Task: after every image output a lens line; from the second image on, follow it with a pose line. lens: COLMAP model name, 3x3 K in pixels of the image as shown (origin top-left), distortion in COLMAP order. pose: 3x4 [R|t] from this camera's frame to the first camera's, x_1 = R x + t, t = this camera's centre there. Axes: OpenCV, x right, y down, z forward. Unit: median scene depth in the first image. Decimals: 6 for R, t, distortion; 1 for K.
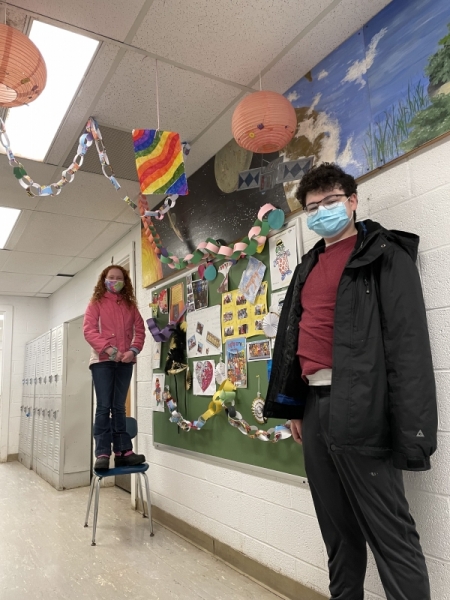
lens RADIAL K [[473.8, 0, 225.4], [0, 473.8, 298.8], [0, 0, 1]] dist [0.065413, -0.092591]
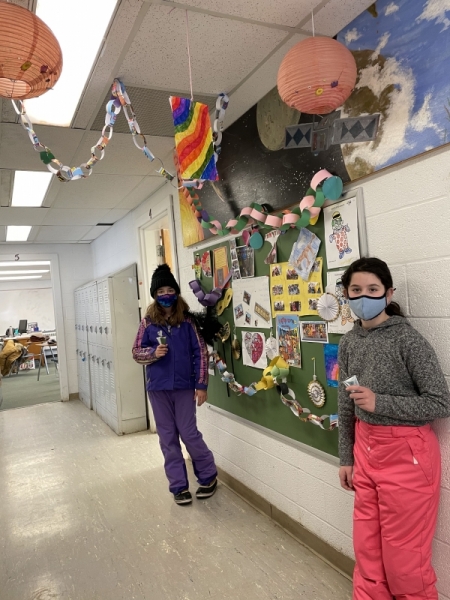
lens RADIAL K [[473.8, 0, 211.5], [0, 473.8, 307.5], [0, 0, 1]] dist [0.065413, -0.092591]
pose [[0.992516, -0.036139, -0.116648, -0.017631], [0.056902, 0.982036, 0.179911, -0.112043], [0.108050, -0.185202, 0.976742, 0.074155]]
